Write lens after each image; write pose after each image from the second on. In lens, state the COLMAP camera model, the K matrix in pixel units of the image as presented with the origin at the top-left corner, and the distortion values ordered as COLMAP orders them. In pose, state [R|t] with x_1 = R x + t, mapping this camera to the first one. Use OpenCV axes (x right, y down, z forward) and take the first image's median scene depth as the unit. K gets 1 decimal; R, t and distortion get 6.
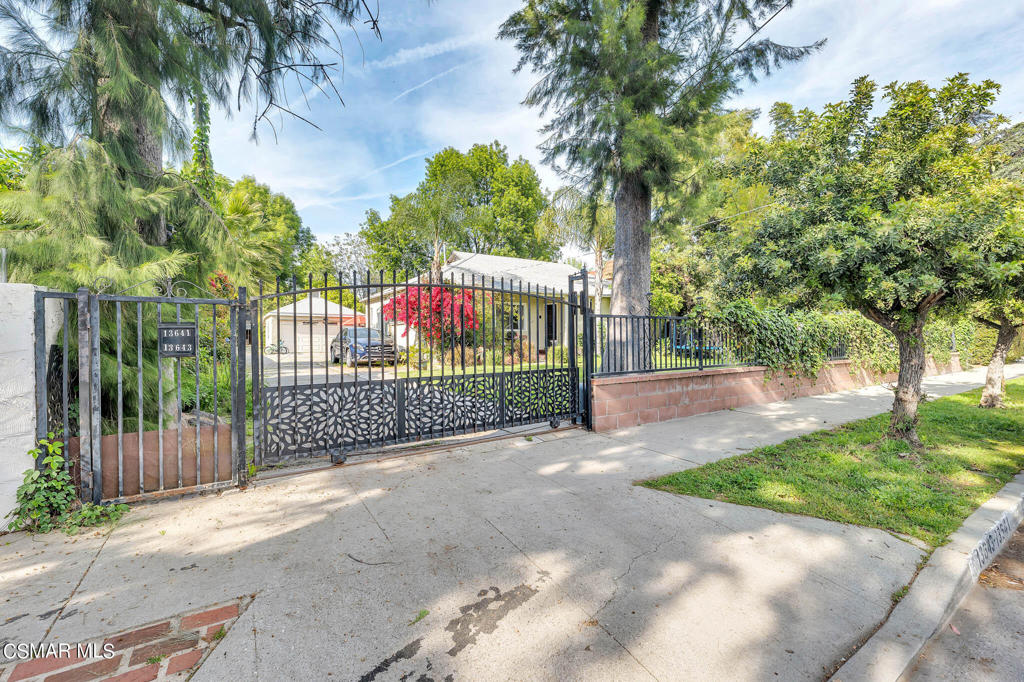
lens RADIAL K [[416.8, 0, 512.0], [0, 416.8, 341.0], [0, 0, 1]] dist [0.013171, 0.000227]
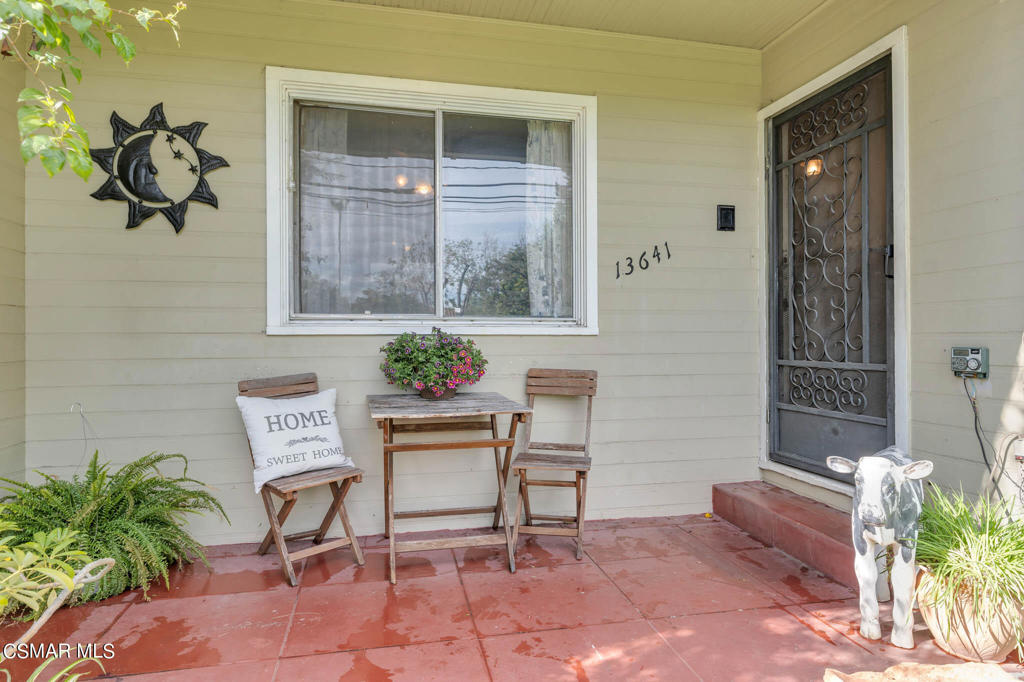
lens RADIAL K [[544.3, 0, 512.0], [0, 544.3, 341.0], [0, 0, 1]] dist [0.002726, 0.000330]
pose [[0.938779, 0.006332, -0.344462, 0.037532], [-0.006571, 0.999978, 0.000473, -0.011822], [0.344458, 0.001819, 0.938800, 0.474485]]
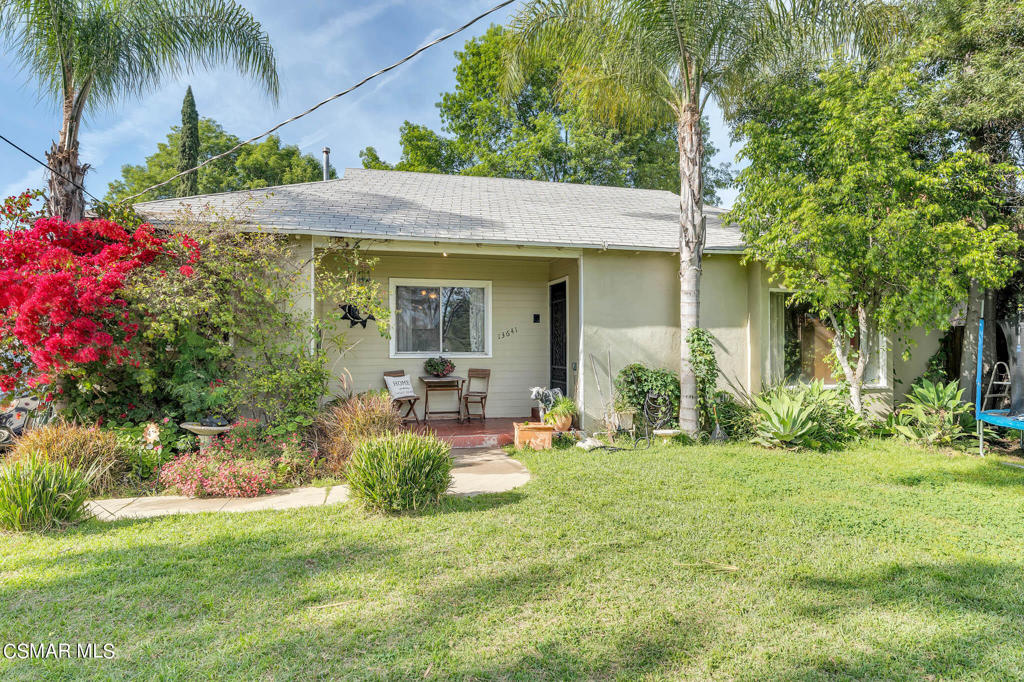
lens RADIAL K [[544.3, 0, 512.0], [0, 544.3, 341.0], [0, 0, 1]] dist [0.002726, 0.000330]
pose [[0.945456, -0.000389, -0.325751, 0.118016], [-0.005302, 0.999848, -0.016582, -0.016716], [0.325708, 0.017405, 0.945310, 0.308247]]
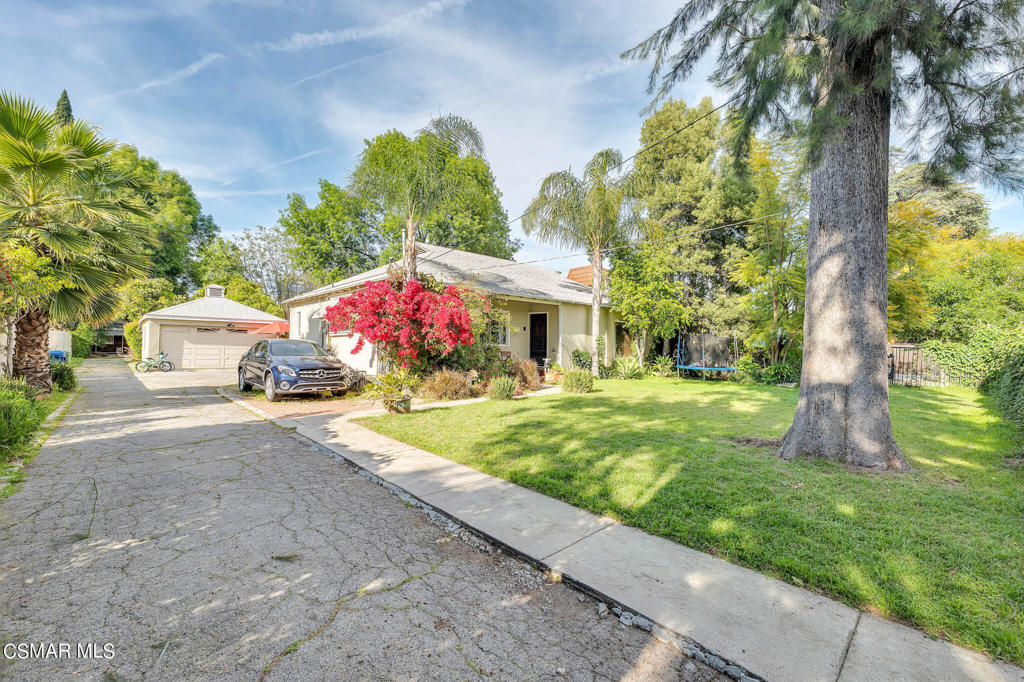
lens RADIAL K [[416.8, 0, 512.0], [0, 416.8, 341.0], [0, 0, 1]] dist [0.013171, 0.000227]
pose [[0.984681, 0.014982, 0.173721, -0.054785], [-0.010847, 0.999635, -0.024725, -0.007798], [-0.174028, 0.022462, 0.984485, 0.118078]]
